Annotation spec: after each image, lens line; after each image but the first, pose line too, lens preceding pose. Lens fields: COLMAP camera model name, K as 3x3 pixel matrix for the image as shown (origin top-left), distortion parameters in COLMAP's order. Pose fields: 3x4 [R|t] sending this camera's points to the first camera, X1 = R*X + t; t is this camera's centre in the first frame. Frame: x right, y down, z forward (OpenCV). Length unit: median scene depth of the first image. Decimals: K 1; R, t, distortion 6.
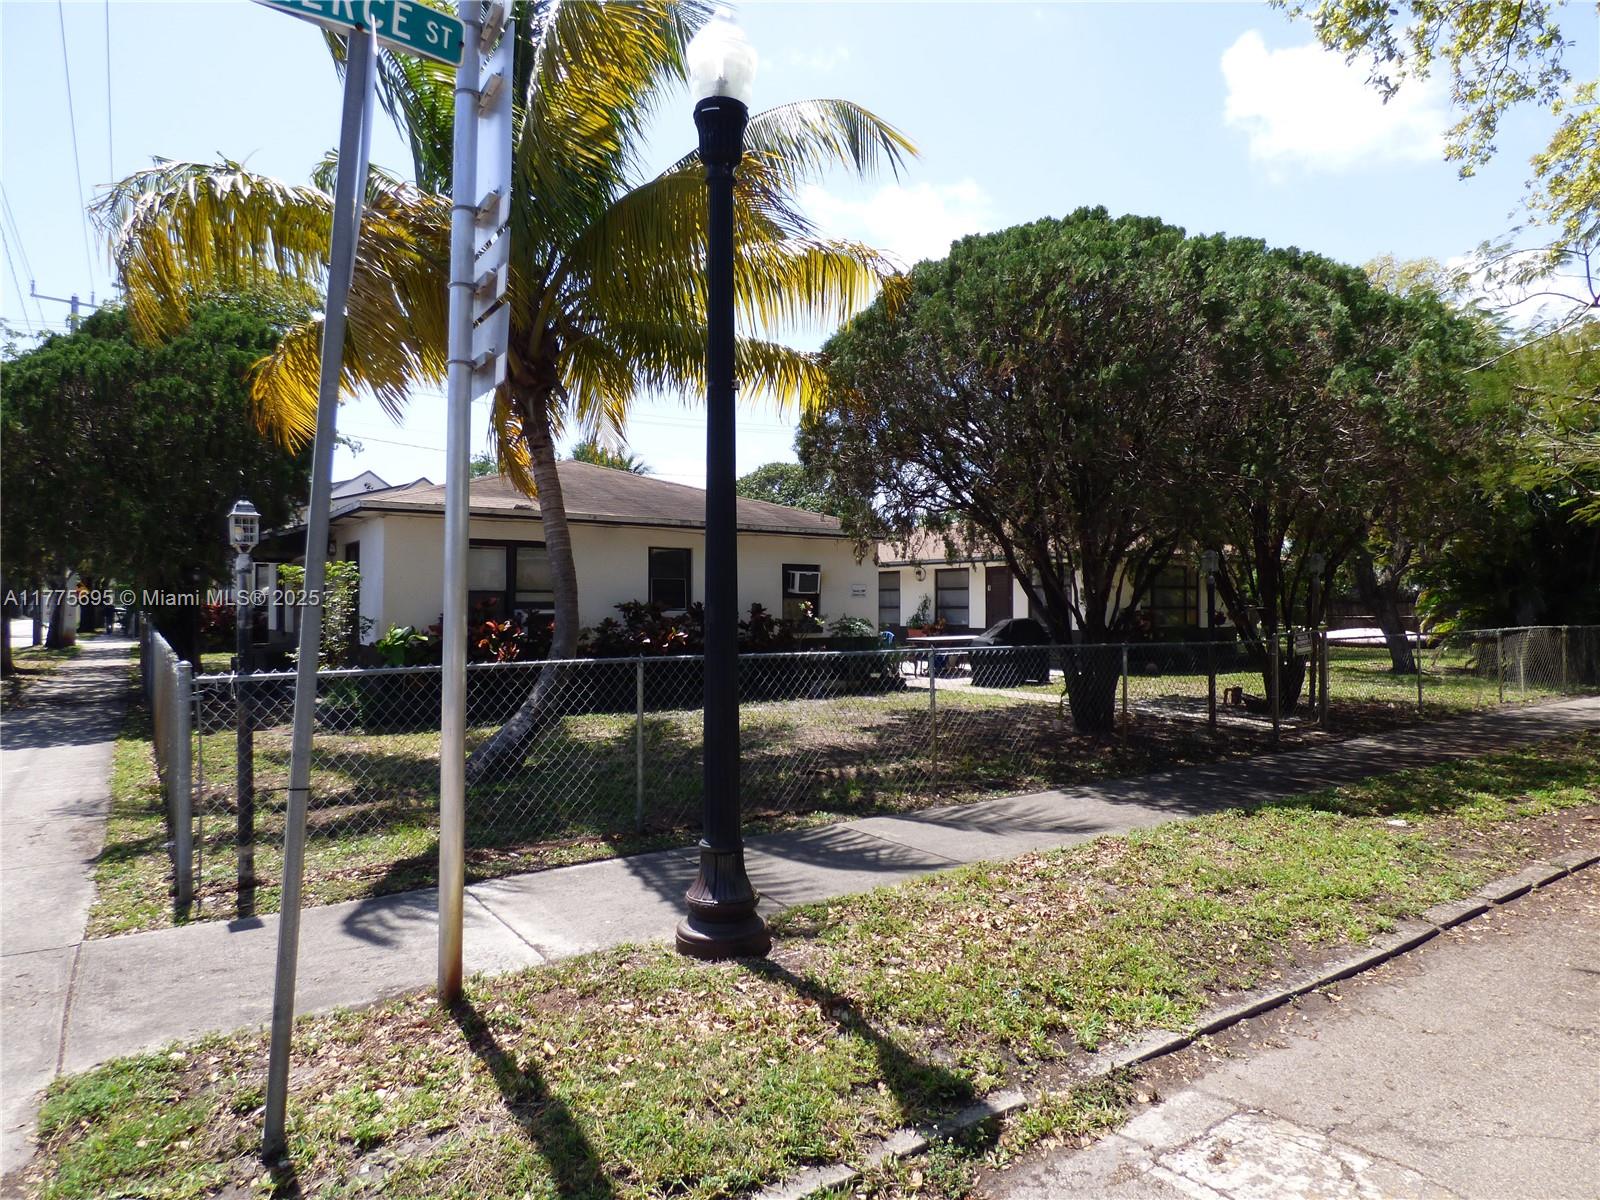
lens RADIAL K [[950.4, 0, 800.0], [0, 950.4, 600.0], [0, 0, 1]] dist [0.000381, -0.002937]
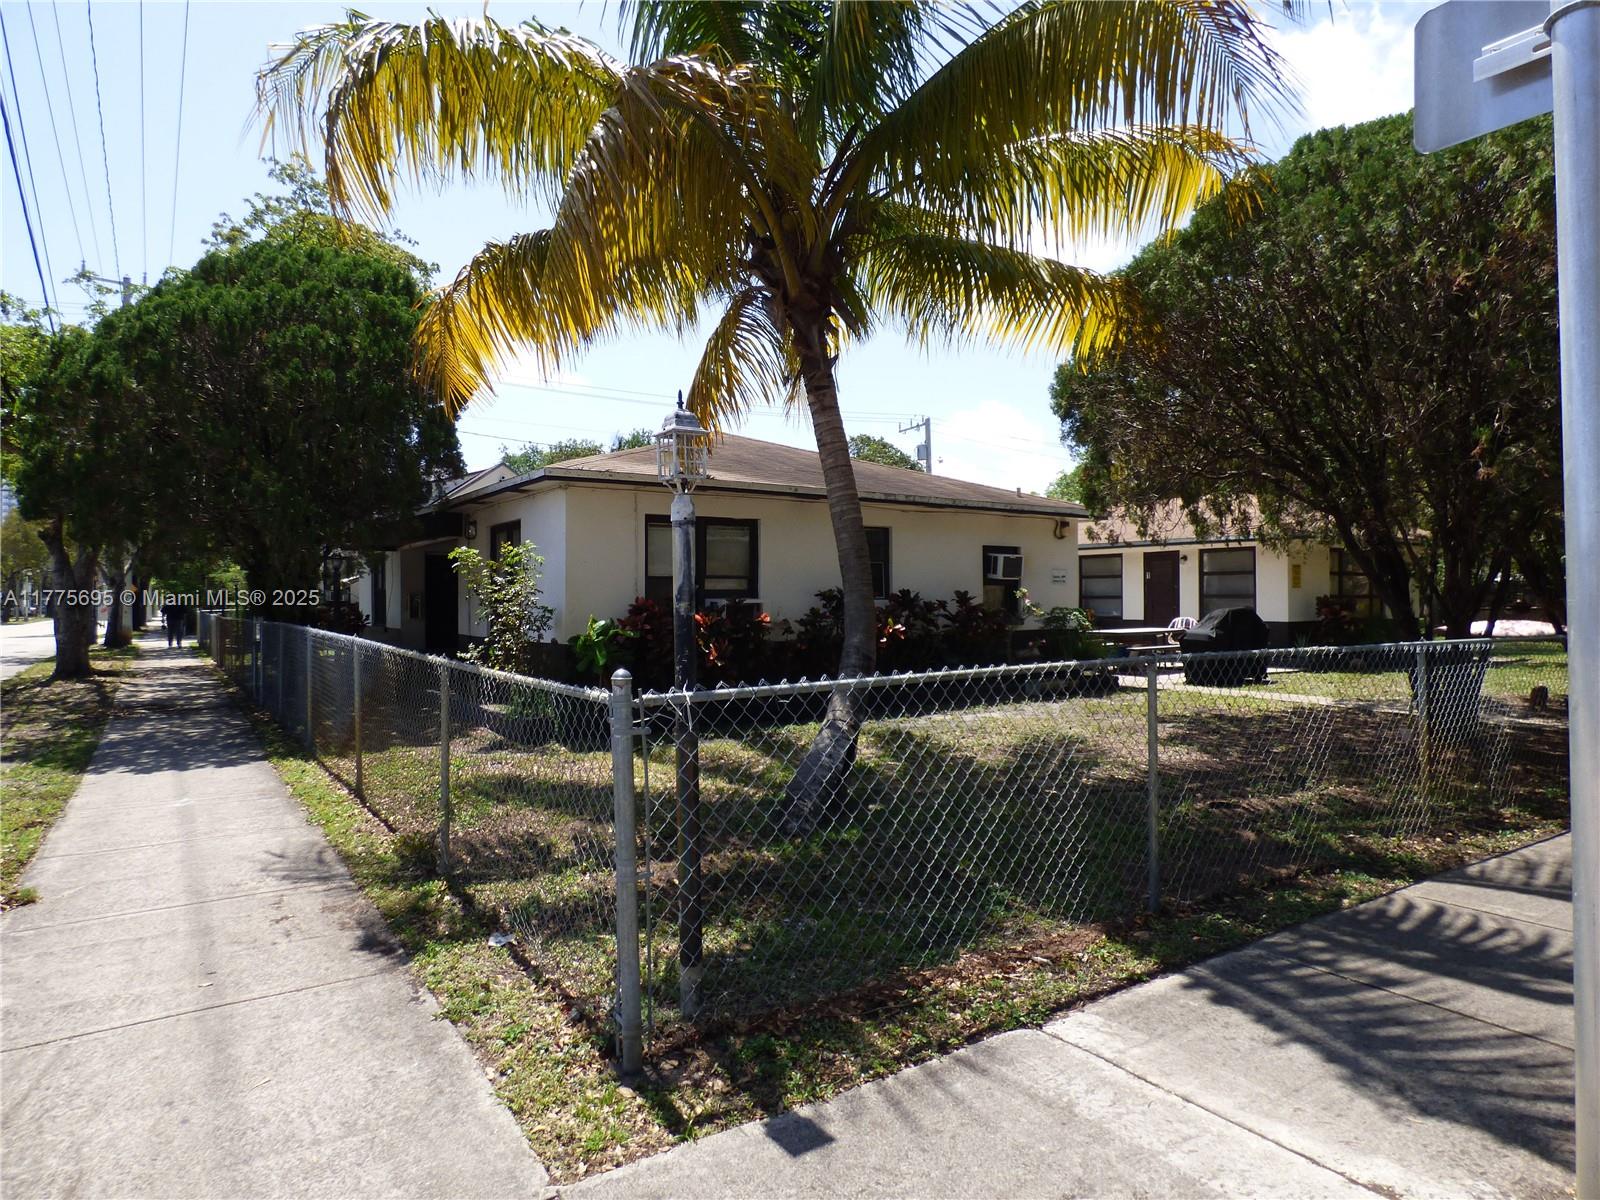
lens RADIAL K [[936.0, 0, 799.4], [0, 936.0, 605.0], [0, 0, 1]] dist [-0.016814, -0.000357]
pose [[0.999975, -0.006378, -0.002931, -0.211303], [0.006406, 0.999931, 0.009820, 0.007716], [0.002868, -0.009838, 0.999947, 0.164439]]
